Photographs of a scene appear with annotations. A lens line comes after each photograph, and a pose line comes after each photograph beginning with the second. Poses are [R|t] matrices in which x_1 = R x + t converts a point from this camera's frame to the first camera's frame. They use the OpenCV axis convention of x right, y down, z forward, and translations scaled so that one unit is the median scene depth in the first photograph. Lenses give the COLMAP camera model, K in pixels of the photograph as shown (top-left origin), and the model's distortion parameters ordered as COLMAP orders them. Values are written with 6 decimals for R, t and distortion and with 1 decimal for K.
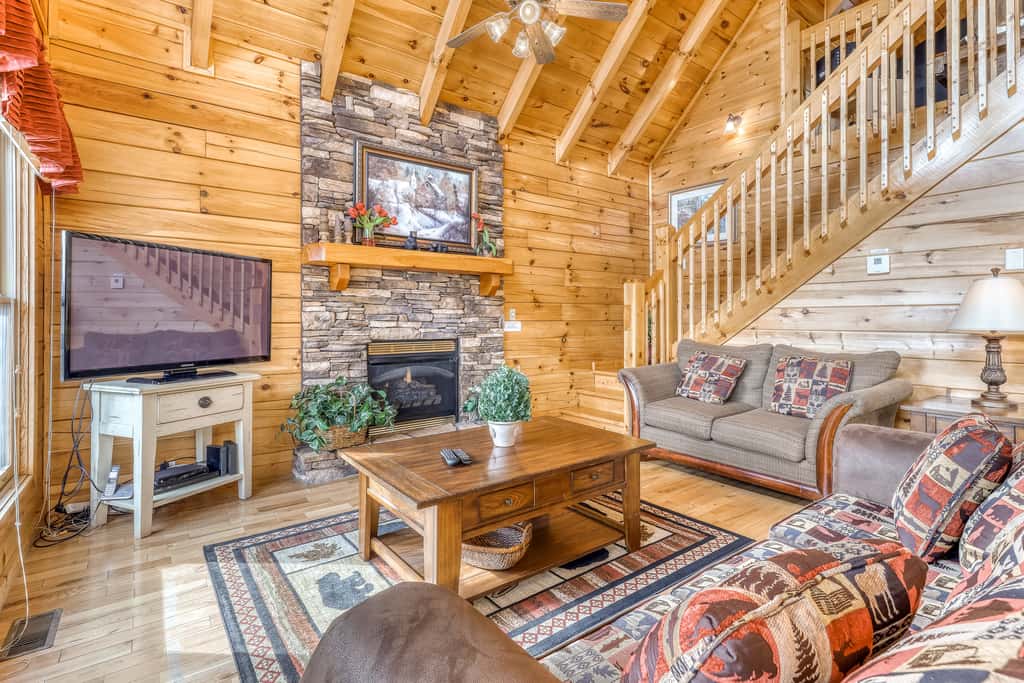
lens RADIAL K [[496.1, 0, 515.1], [0, 496.1, 316.1], [0, 0, 1]] dist [0.015774, -0.000078]
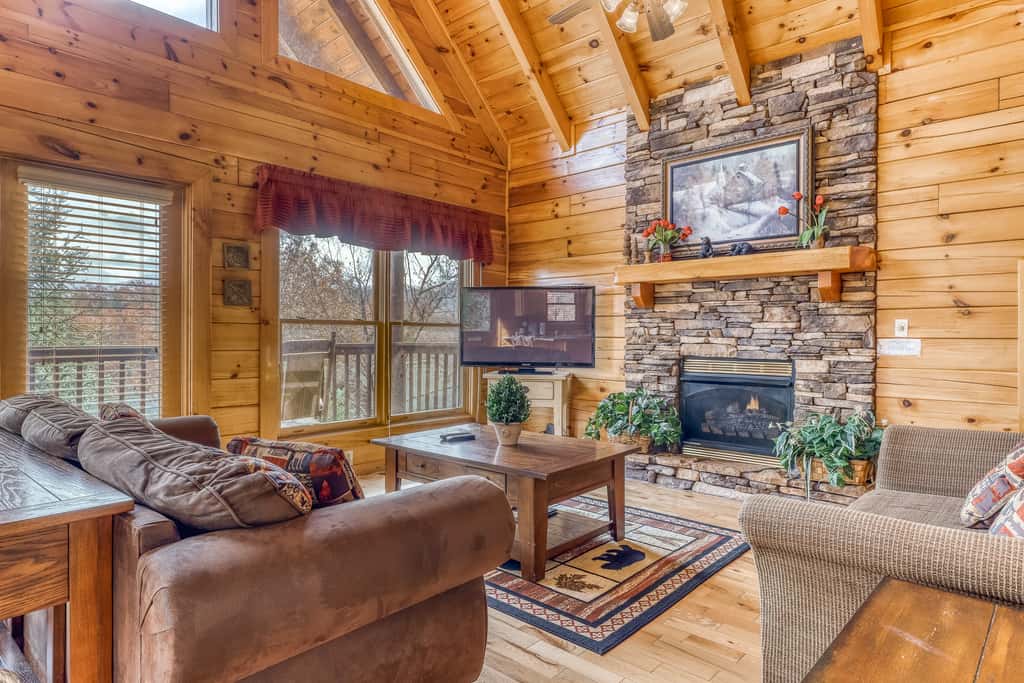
lens RADIAL K [[594.3, 0, 512.0], [0, 594.3, 341.5], [0, 0, 1]] dist [-0.000464, 0.000055]
pose [[0.178087, 0.013706, -0.983919, 0.759105], [0.003037, 0.999891, 0.014478, 0.001868], [0.984010, -0.005566, 0.178026, 0.440037]]
